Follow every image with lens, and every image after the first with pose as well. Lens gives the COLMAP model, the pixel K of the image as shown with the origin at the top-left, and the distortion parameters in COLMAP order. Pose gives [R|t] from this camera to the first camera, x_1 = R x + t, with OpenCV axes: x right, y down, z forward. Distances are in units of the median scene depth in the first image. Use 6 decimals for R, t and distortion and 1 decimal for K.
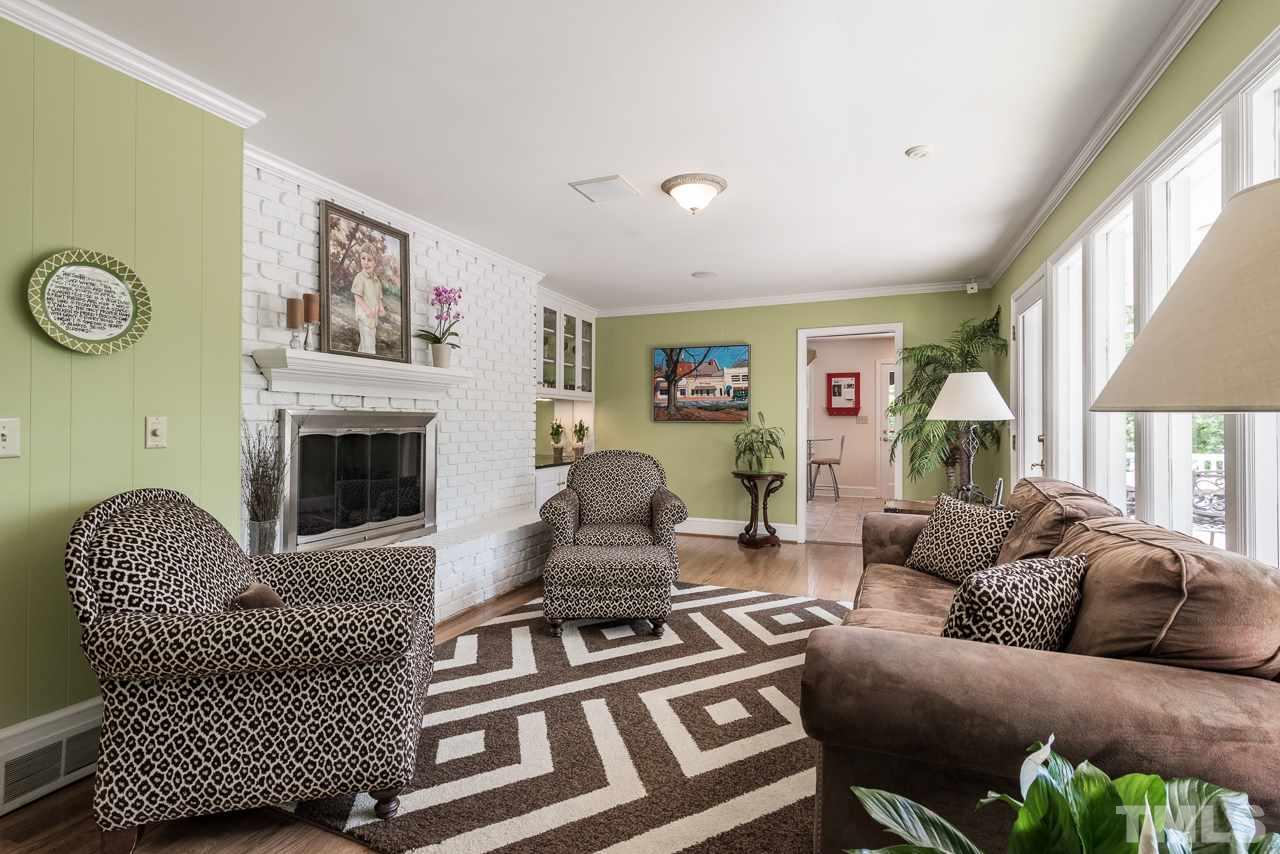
lens RADIAL K [[611.4, 0, 638.5], [0, 611.4, 424.9], [0, 0, 1]] dist [0.002805, -0.000996]
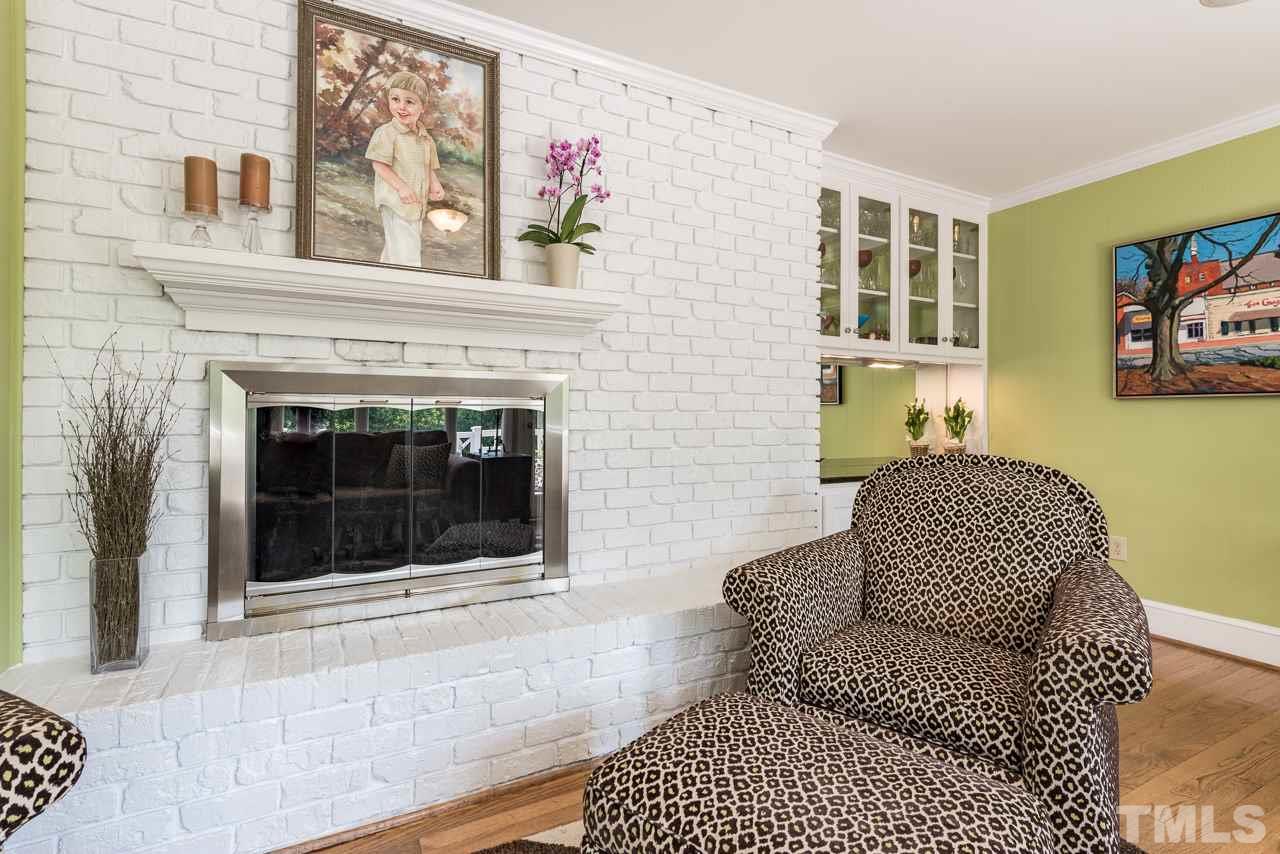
lens RADIAL K [[611.4, 0, 648.6], [0, 611.4, 418.2], [0, 0, 1]] dist [0.002805, -0.000996]
pose [[0.767922, -0.000729, -0.640543, 0.081323], [-0.003282, 0.999982, -0.005073, 0.022385], [0.640535, 0.005998, 0.767906, 0.616621]]
